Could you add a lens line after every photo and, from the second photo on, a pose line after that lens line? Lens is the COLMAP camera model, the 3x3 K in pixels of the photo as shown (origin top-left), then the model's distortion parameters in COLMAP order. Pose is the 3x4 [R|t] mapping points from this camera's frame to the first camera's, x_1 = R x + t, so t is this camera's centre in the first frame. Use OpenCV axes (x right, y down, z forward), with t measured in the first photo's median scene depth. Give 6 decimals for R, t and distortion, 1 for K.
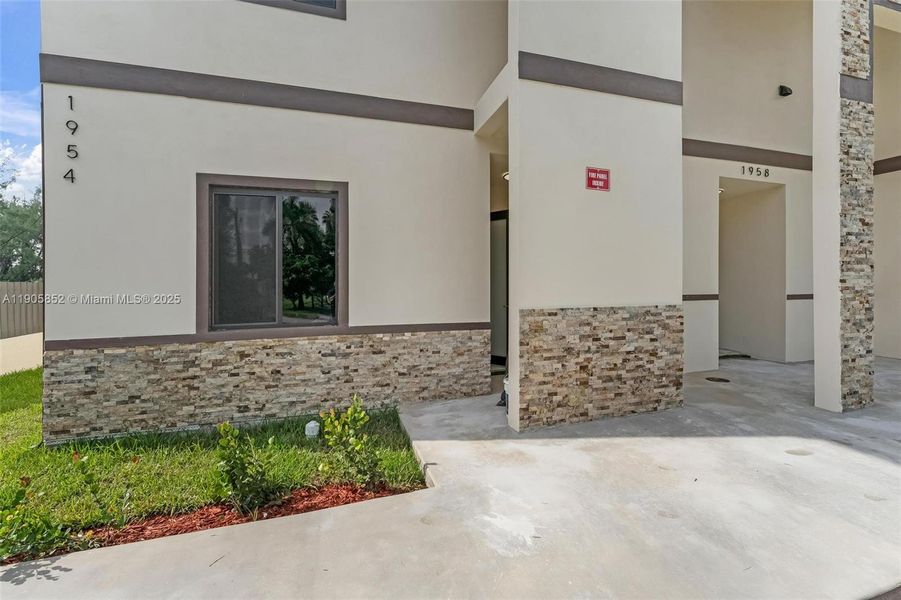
lens RADIAL K [[363.9, 0, 439.5], [0, 363.9, 284.6], [0, 0, 1]] dist [-0.000553, -0.000593]
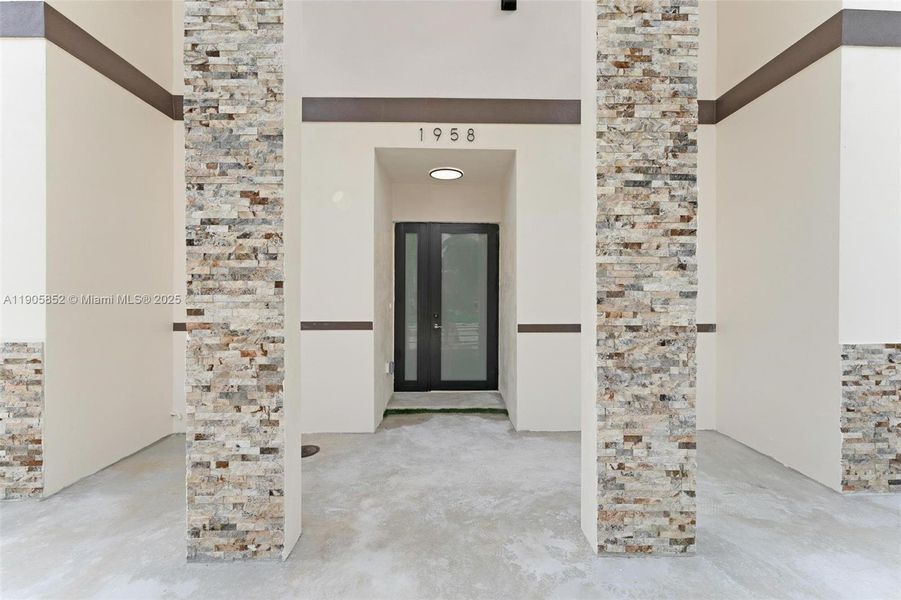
lens RADIAL K [[362.5, 0, 454.4], [0, 362.5, 303.0], [0, 0, 1]] dist [0.003363, -0.001814]
pose [[0.959898, 0.012294, -0.280079, 1.596985], [-0.011627, 0.999924, 0.004040, -0.028910], [0.280108, -0.000622, 0.959968, 0.591750]]
